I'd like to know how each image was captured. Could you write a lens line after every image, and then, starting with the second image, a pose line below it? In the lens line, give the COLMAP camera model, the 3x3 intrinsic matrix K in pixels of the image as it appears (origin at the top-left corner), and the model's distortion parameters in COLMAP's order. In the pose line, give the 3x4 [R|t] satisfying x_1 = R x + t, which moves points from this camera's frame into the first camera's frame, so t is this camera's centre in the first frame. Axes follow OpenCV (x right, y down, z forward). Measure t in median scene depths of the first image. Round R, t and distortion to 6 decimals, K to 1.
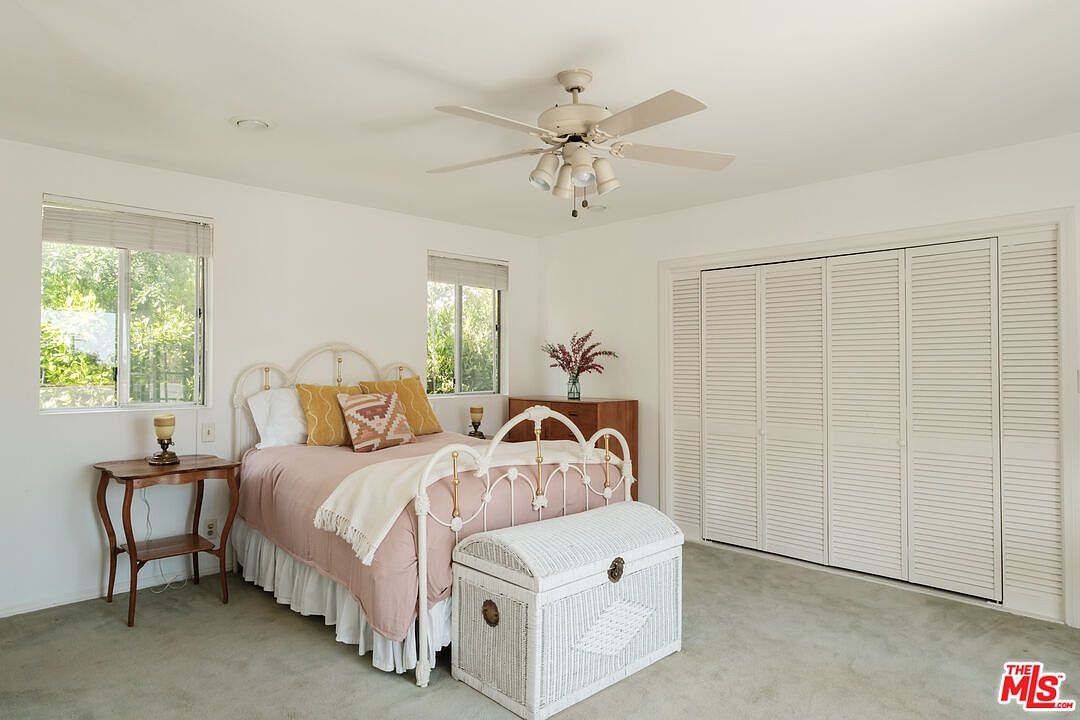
lens RADIAL K [[660.6, 0, 532.8], [0, 660.6, 354.3], [0, 0, 1]] dist [-0.003369, -0.000204]
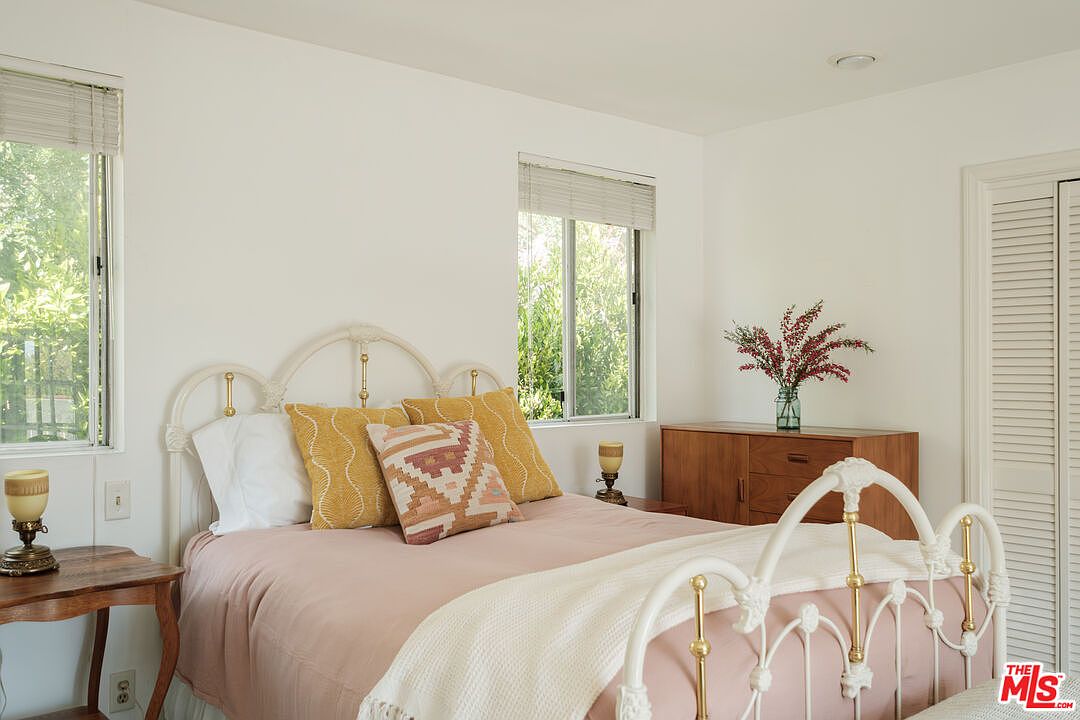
lens RADIAL K [[948.1, 0, 544.4], [0, 948.1, 363.4], [0, 0, 1]] dist [-0.004686, 0.012202]
pose [[0.999272, -0.002950, -0.038033, -0.129804], [0.003457, 0.999906, 0.013260, 0.004027], [0.037990, -0.013382, 0.999189, 0.274076]]
